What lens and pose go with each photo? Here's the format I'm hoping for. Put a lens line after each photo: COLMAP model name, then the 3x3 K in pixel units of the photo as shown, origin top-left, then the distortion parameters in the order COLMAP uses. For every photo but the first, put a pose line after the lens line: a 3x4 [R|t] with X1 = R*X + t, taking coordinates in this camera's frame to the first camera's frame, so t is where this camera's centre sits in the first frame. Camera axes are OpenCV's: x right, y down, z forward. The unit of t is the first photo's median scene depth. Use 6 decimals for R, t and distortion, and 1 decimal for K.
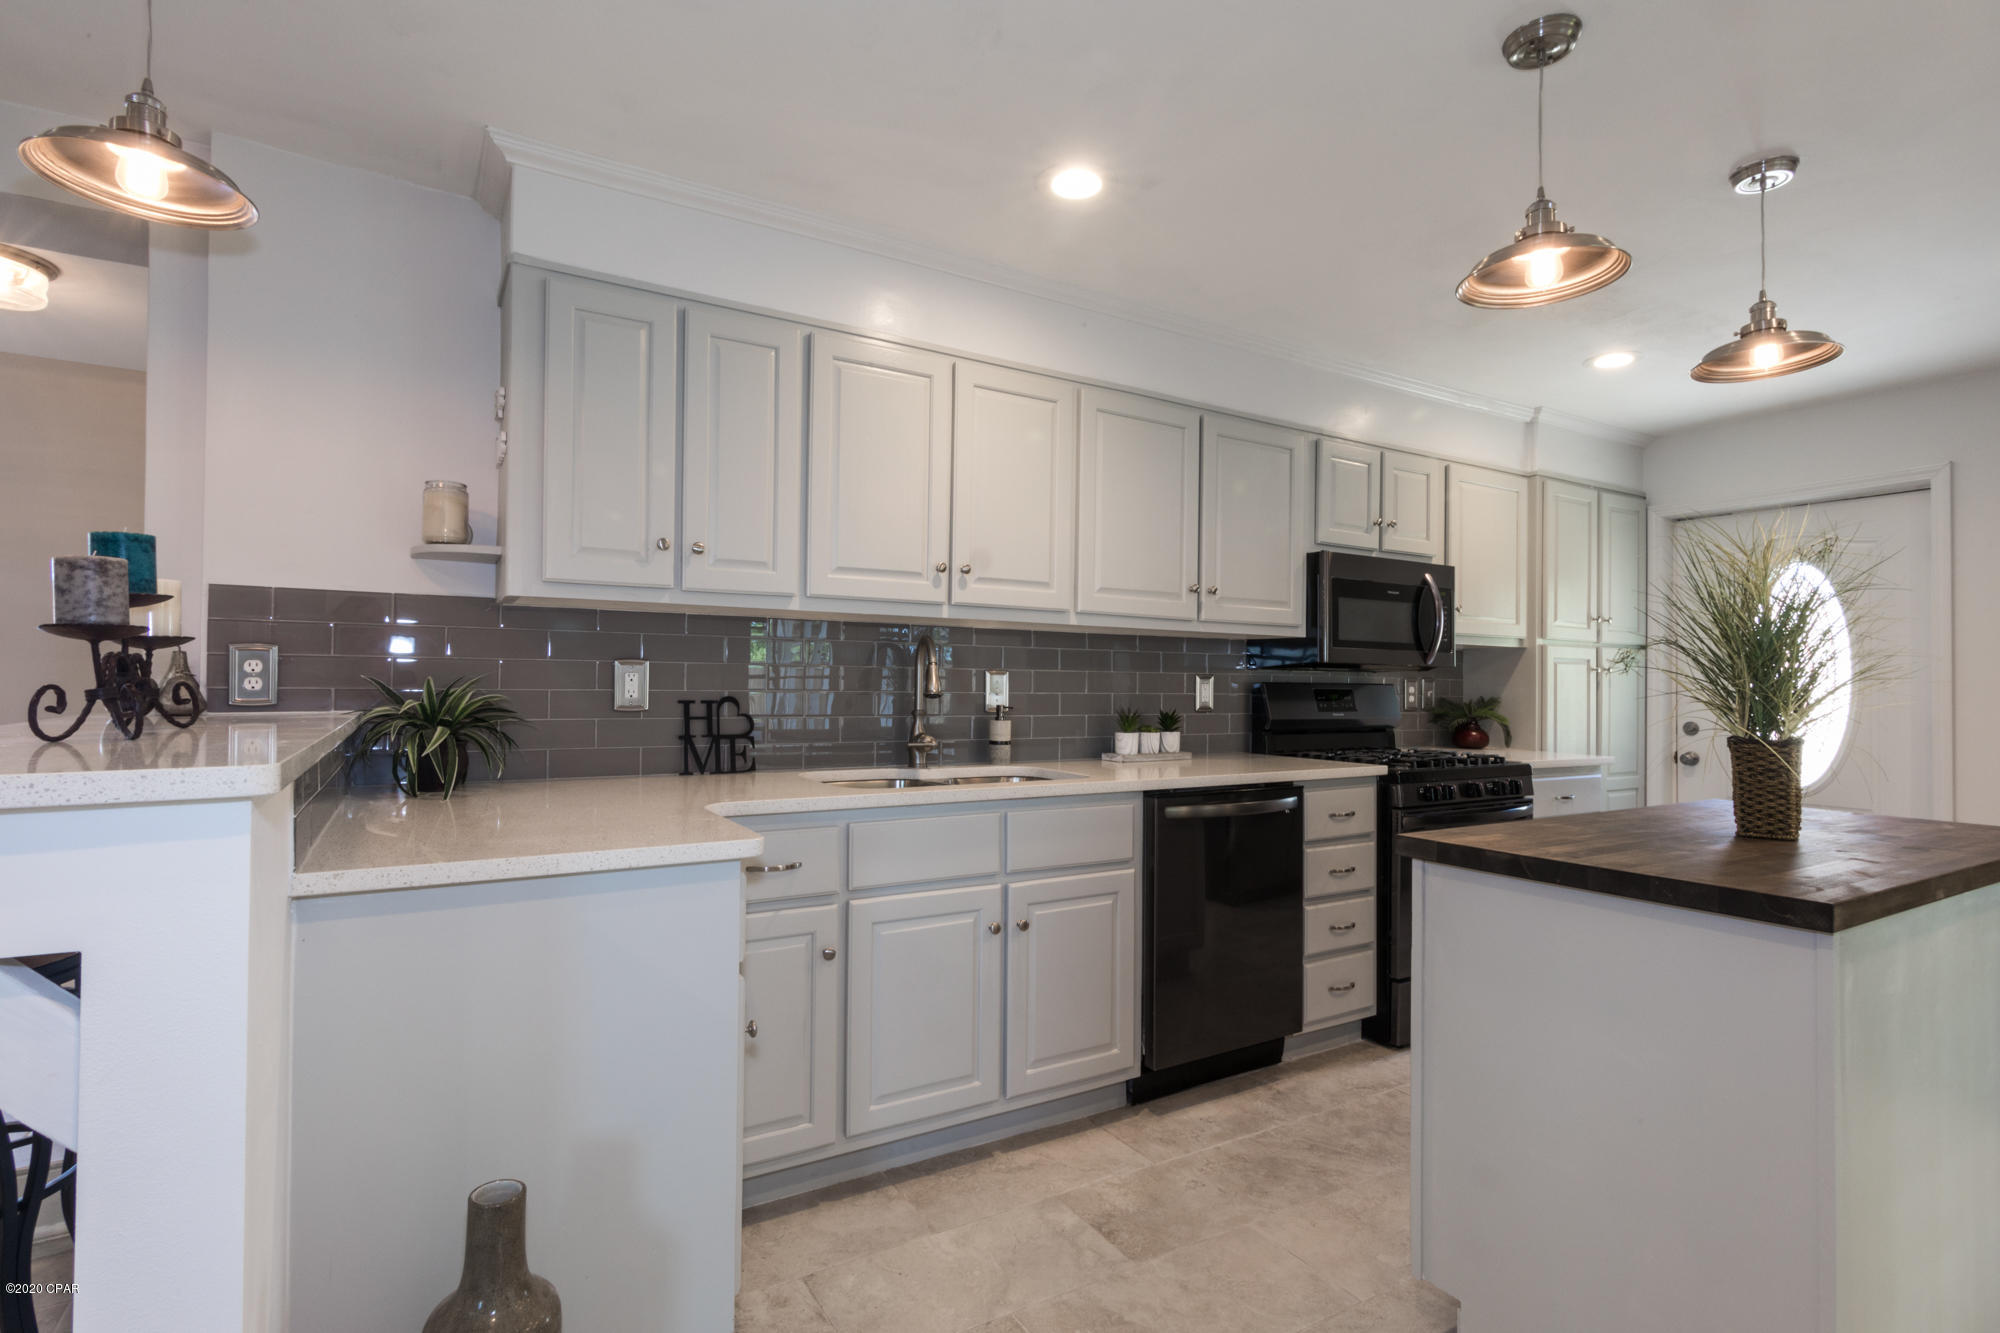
lens RADIAL K [[962.7, 0, 994.7], [0, 962.7, 666.4], [0, 0, 1]] dist [0.001625, -0.000575]
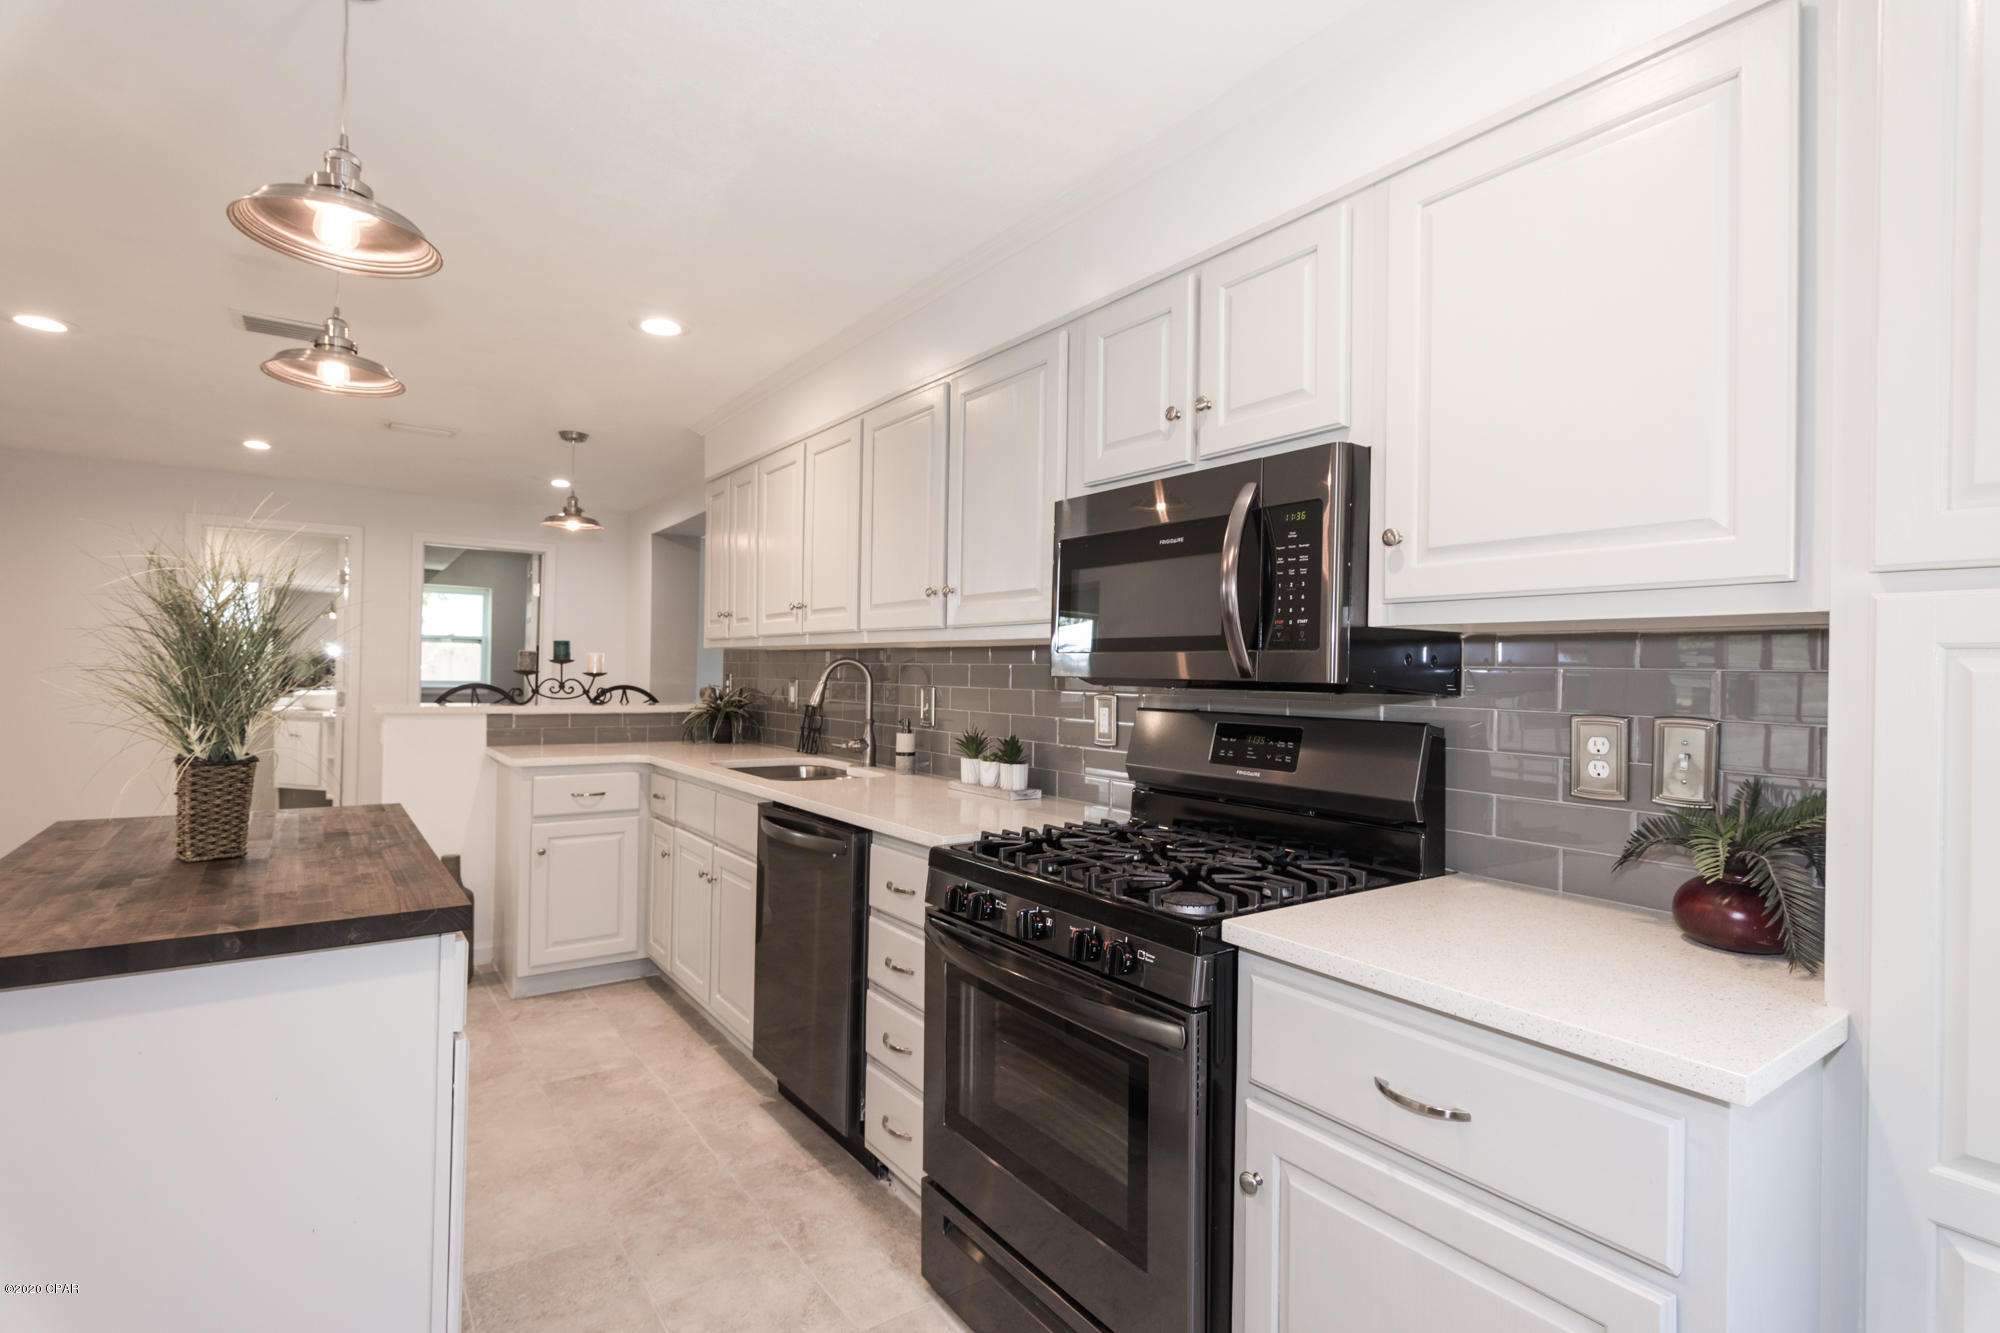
lens RADIAL K [[962.7, 0, 994.7], [0, 962.7, 666.4], [0, 0, 1]] dist [0.001625, -0.000575]
pose [[0.073872, -0.016791, -0.997126, 1.174907], [0.002016, 0.999859, -0.016688, -0.000606], [0.997266, -0.000777, 0.073895, 1.099965]]
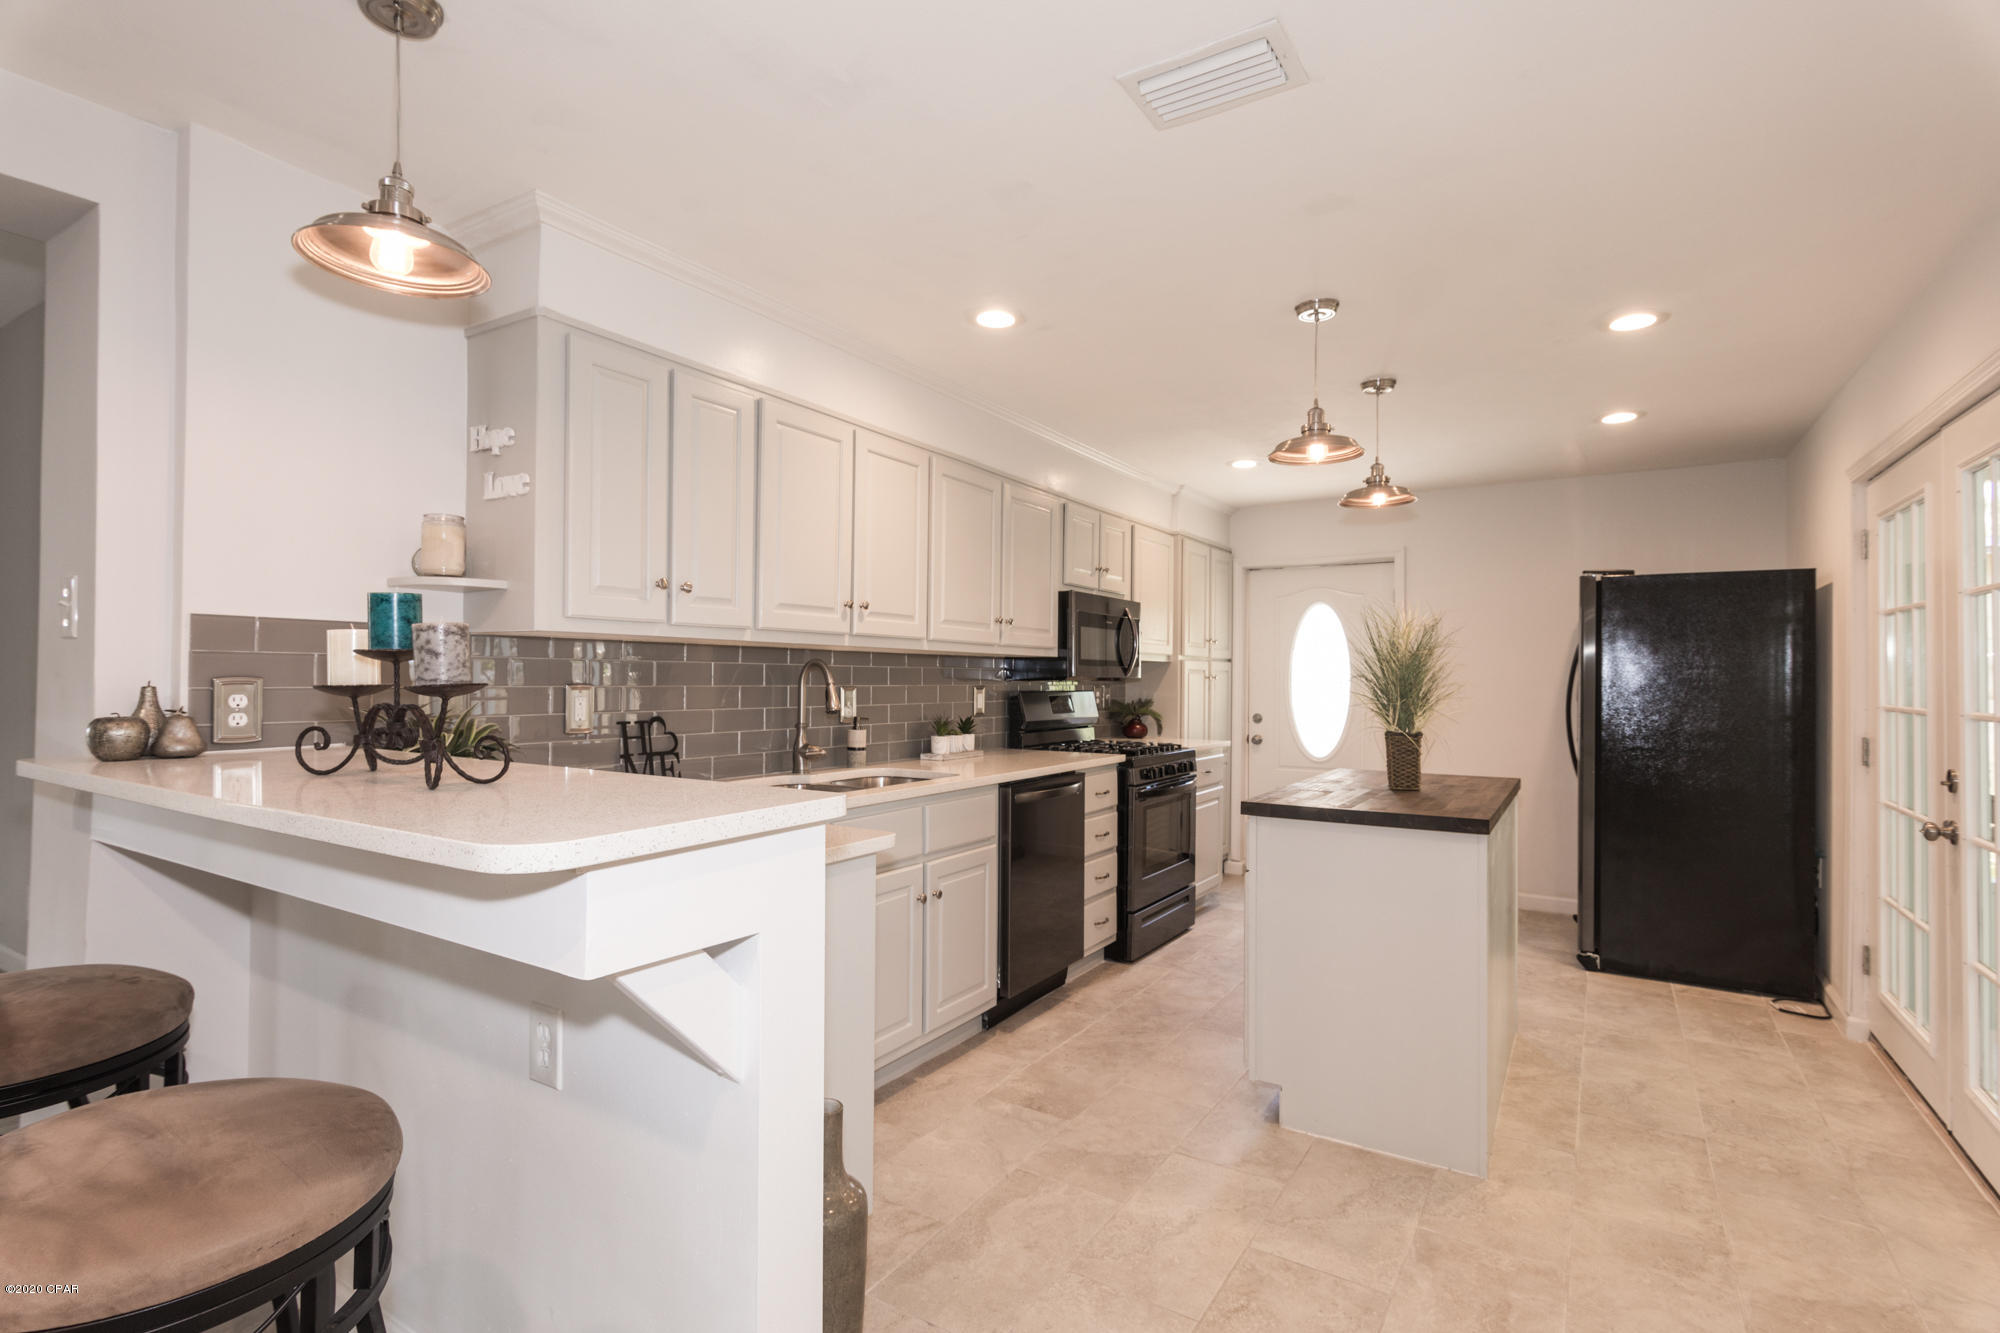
lens RADIAL K [[964.0, 0, 1000.0], [0, 964.0, 666.5], [0, 0, 1]] dist [0.000211, -0.000576]
pose [[0.890660, 0.001233, 0.454668, -0.402157], [-0.006242, 0.999935, 0.009516, -0.035689], [-0.454627, -0.011313, 0.890610, -0.132770]]
